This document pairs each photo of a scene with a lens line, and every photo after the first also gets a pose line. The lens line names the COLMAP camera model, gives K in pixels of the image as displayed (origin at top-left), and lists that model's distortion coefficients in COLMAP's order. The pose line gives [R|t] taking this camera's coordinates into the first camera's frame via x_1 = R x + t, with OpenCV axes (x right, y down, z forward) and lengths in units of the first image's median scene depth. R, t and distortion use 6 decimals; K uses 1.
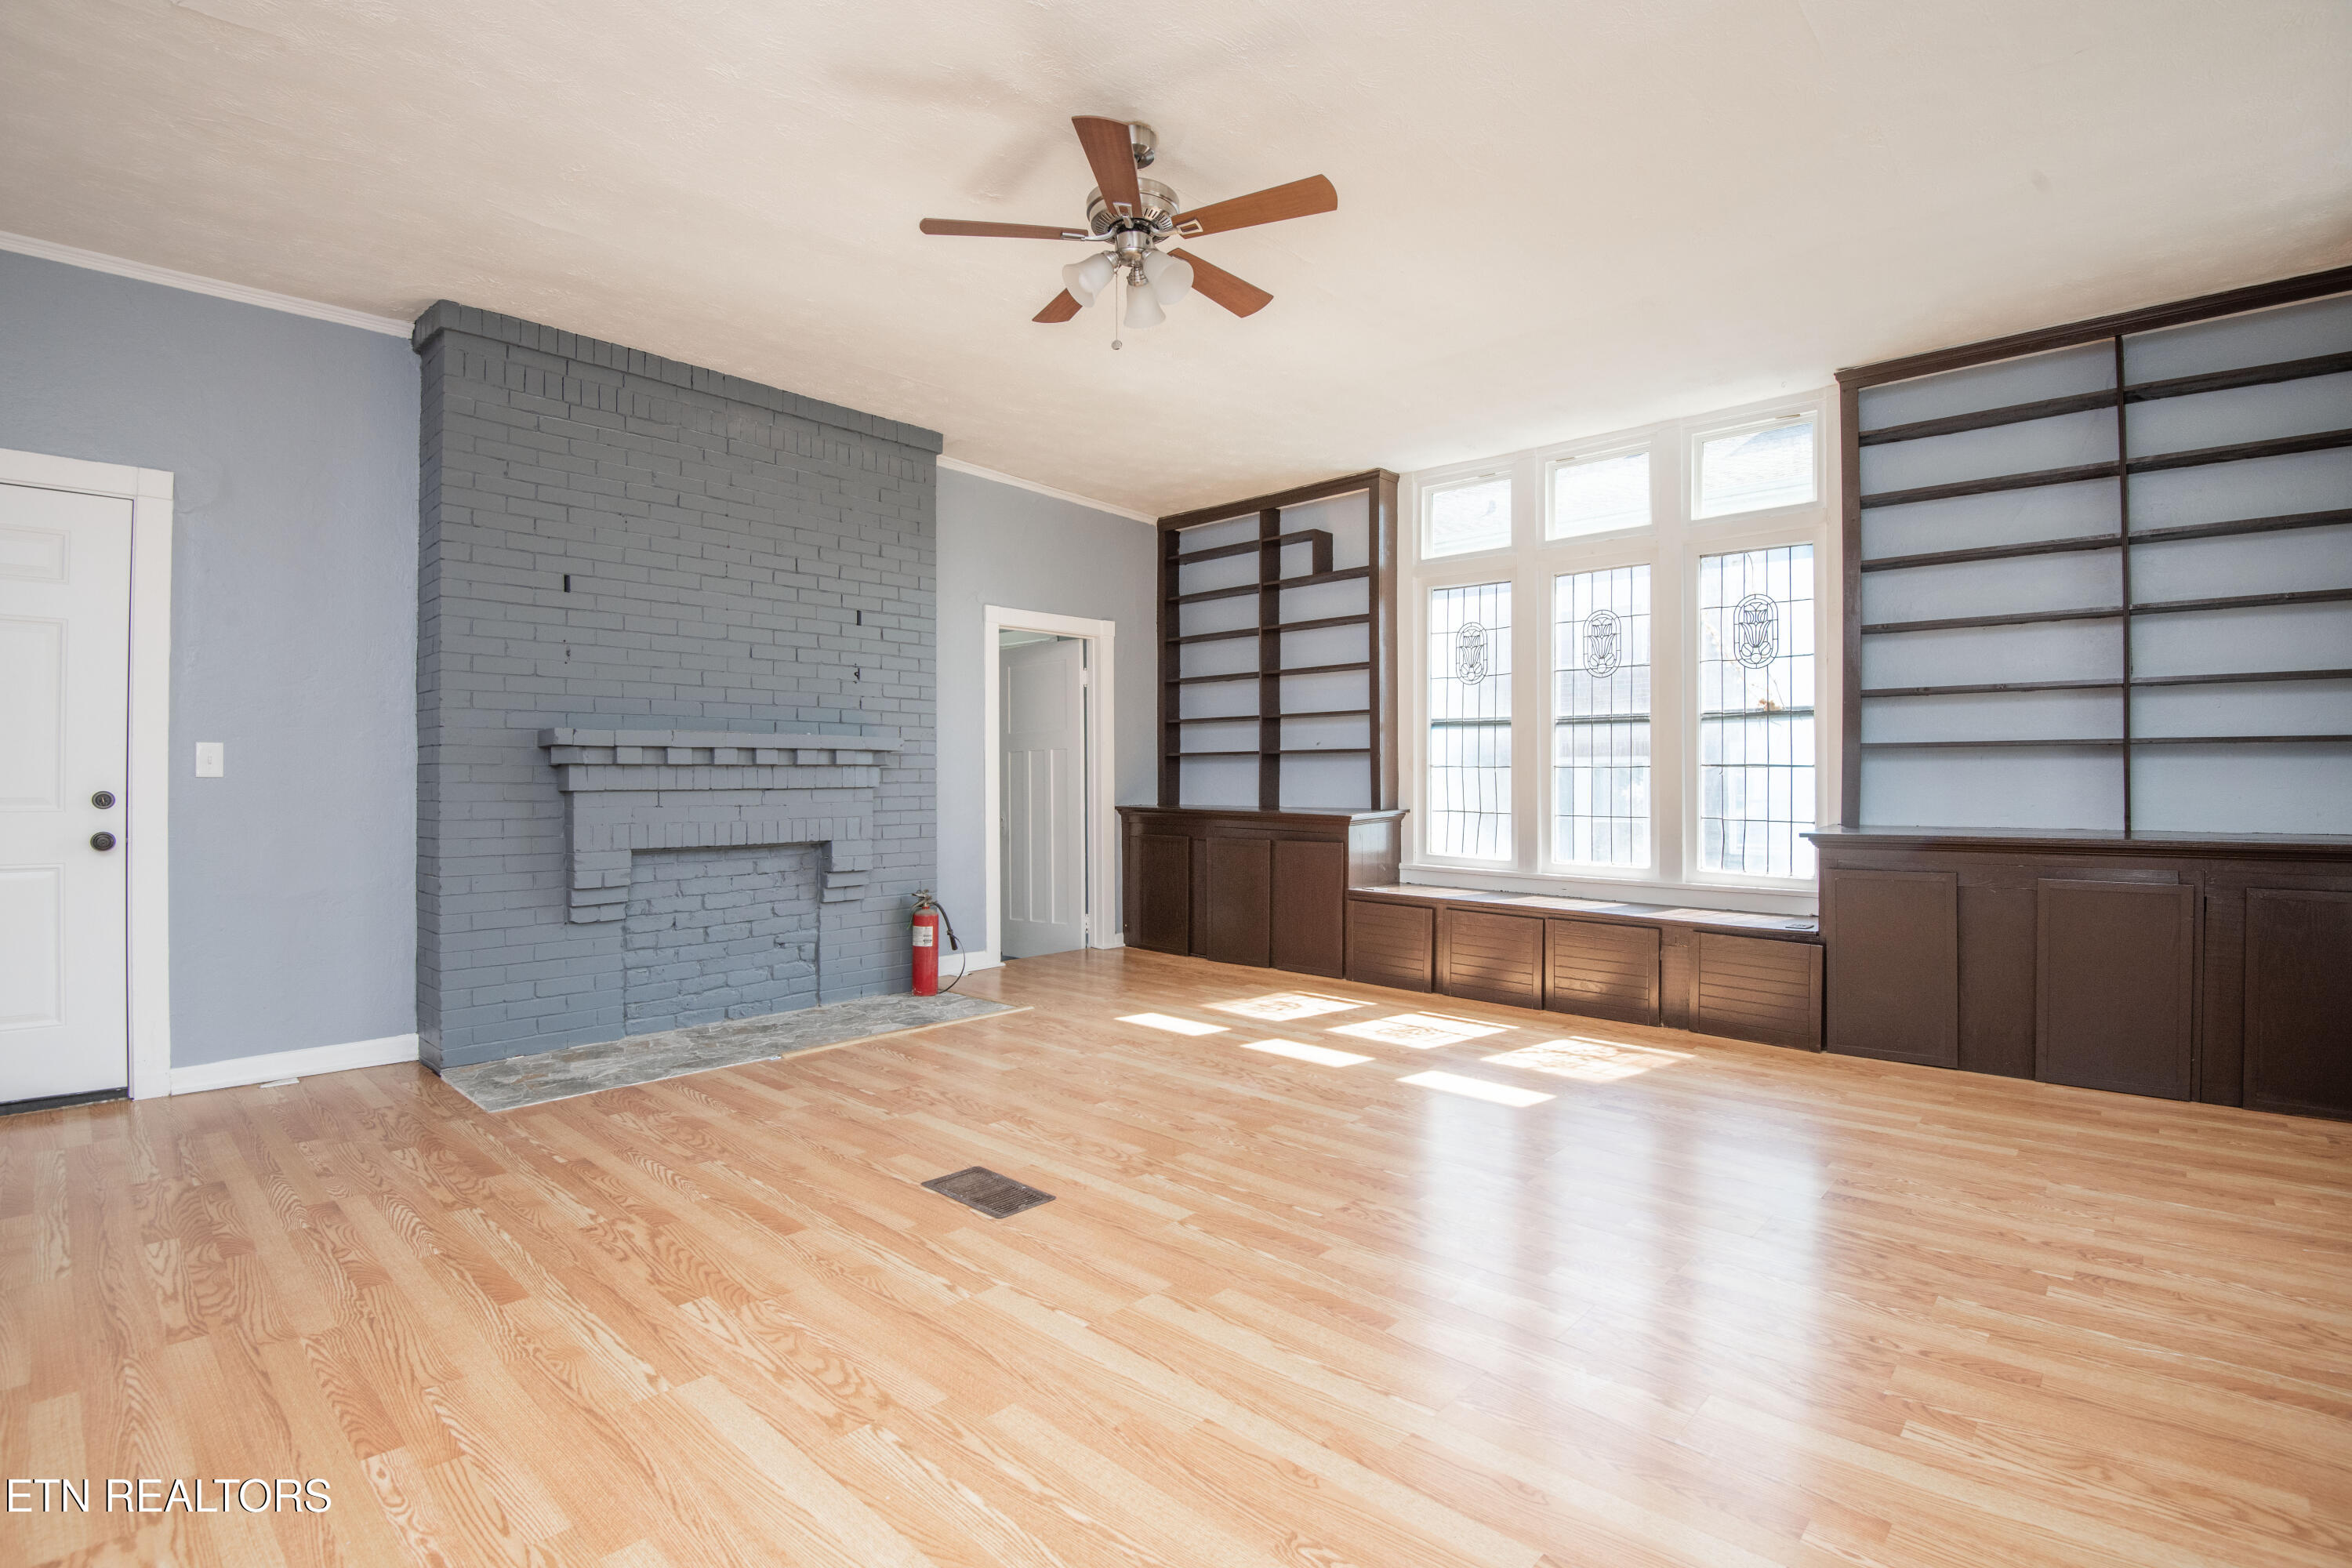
lens RADIAL K [[1086.2, 0, 1186.2], [0, 1086.2, 781.5], [0, 0, 1]] dist [0.000420, -0.029636]
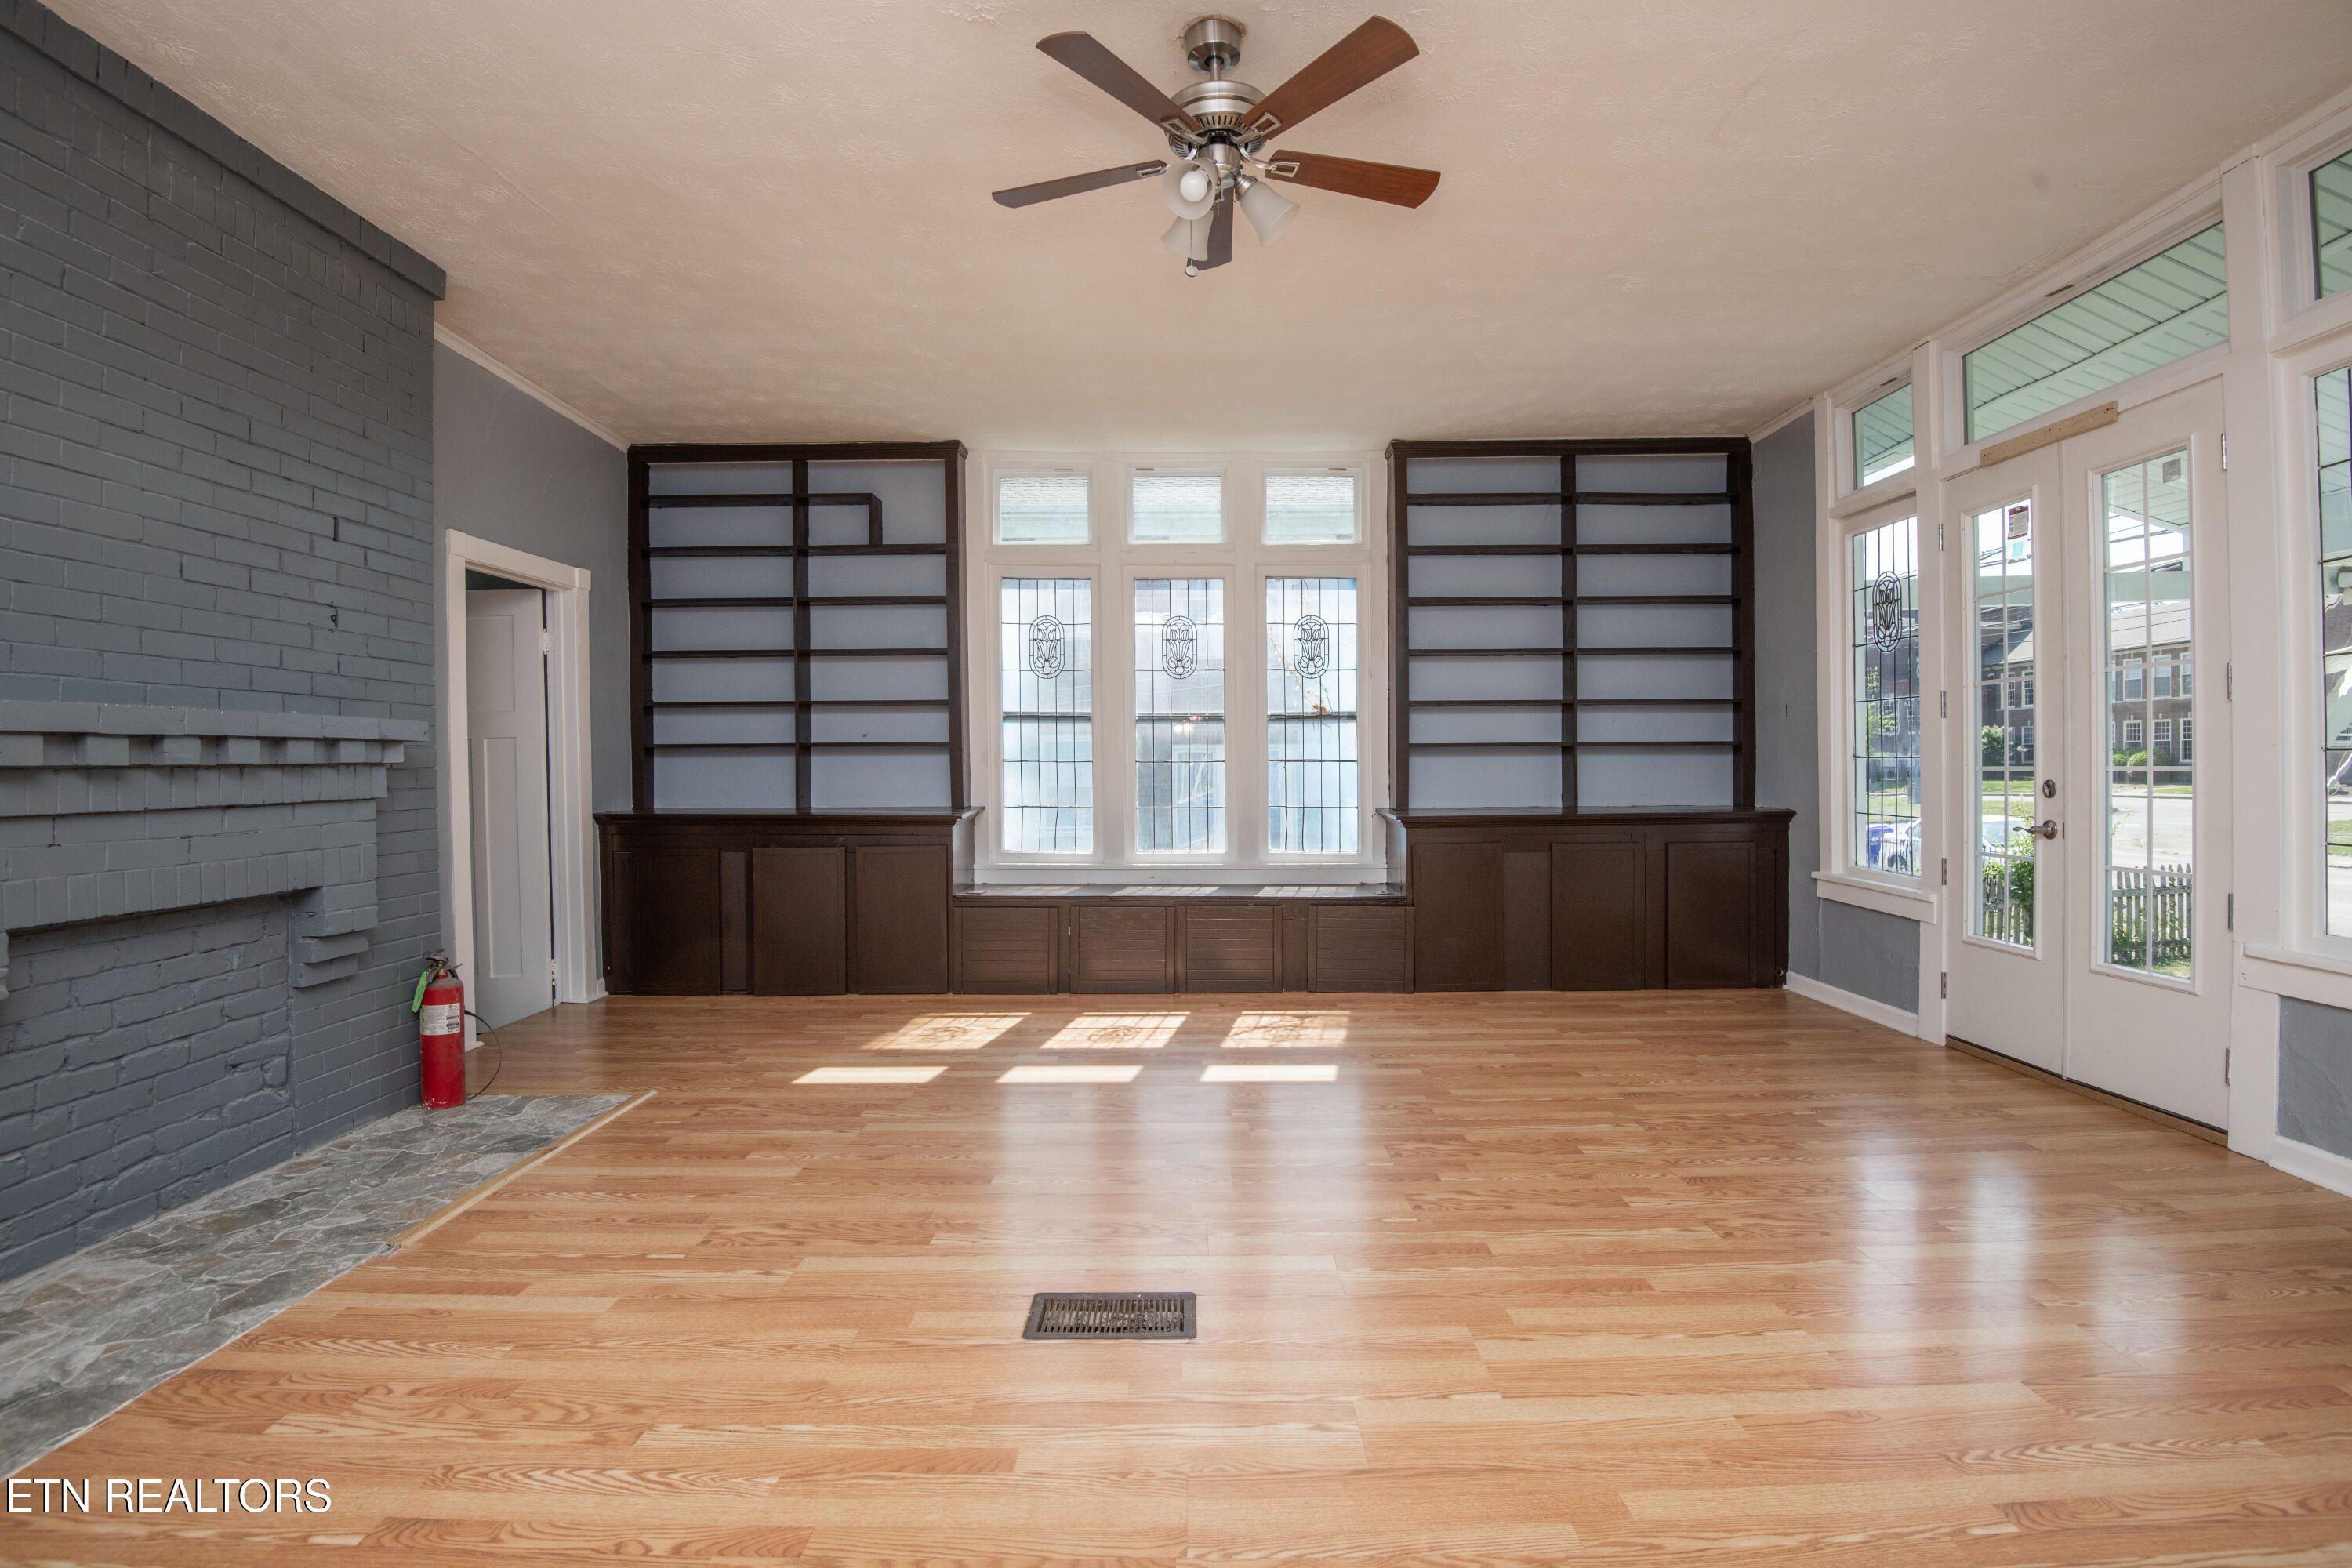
lens RADIAL K [[1086.2, 0, 1186.2], [0, 1086.2, 781.5], [0, 0, 1]] dist [0.000420, -0.029636]
pose [[0.738174, -0.015470, 0.674433, -0.381333], [0.008313, 0.999870, 0.013837, -0.009653], [-0.674559, -0.004608, 0.738206, 0.223622]]
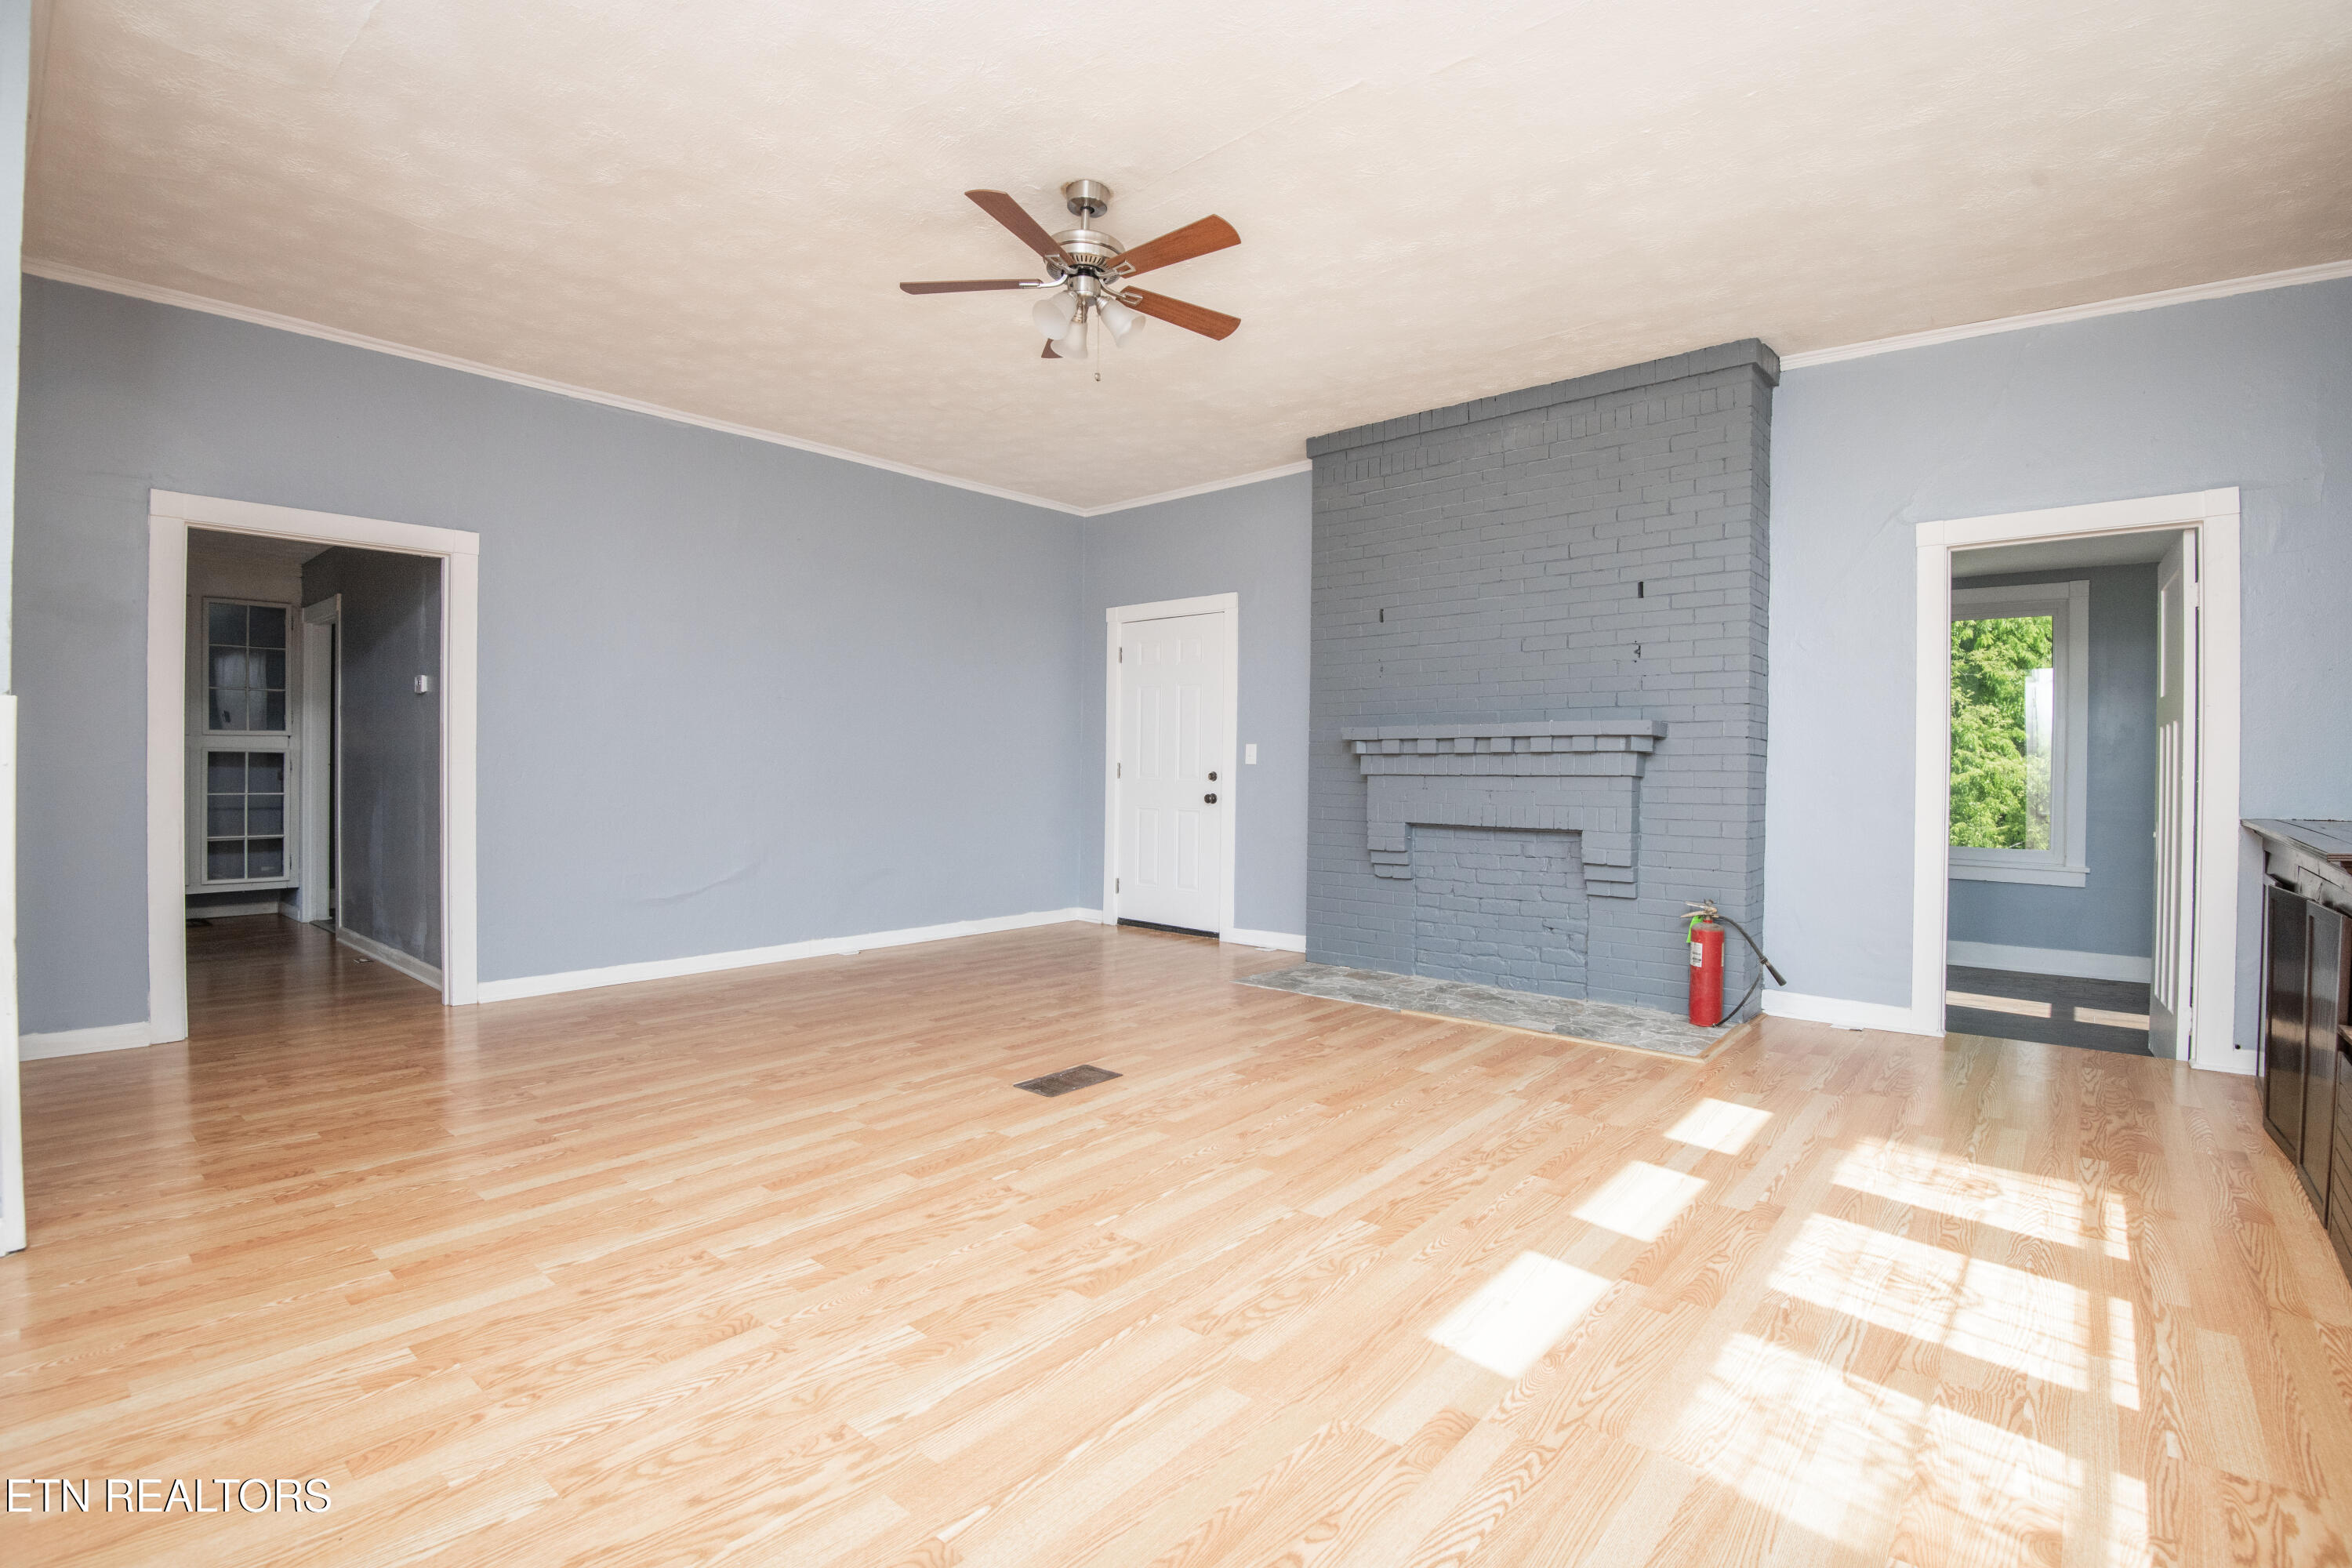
lens RADIAL K [[1081.9, 0, 1176.0], [0, 1081.9, 784.0], [0, 0, 1]] dist [-0.003173, -0.028905]
pose [[0.031779, 0.014276, -0.999393, 0.632022], [-0.009471, 0.999857, 0.013982, 0.003566], [0.999450, 0.009021, 0.031910, 0.622178]]
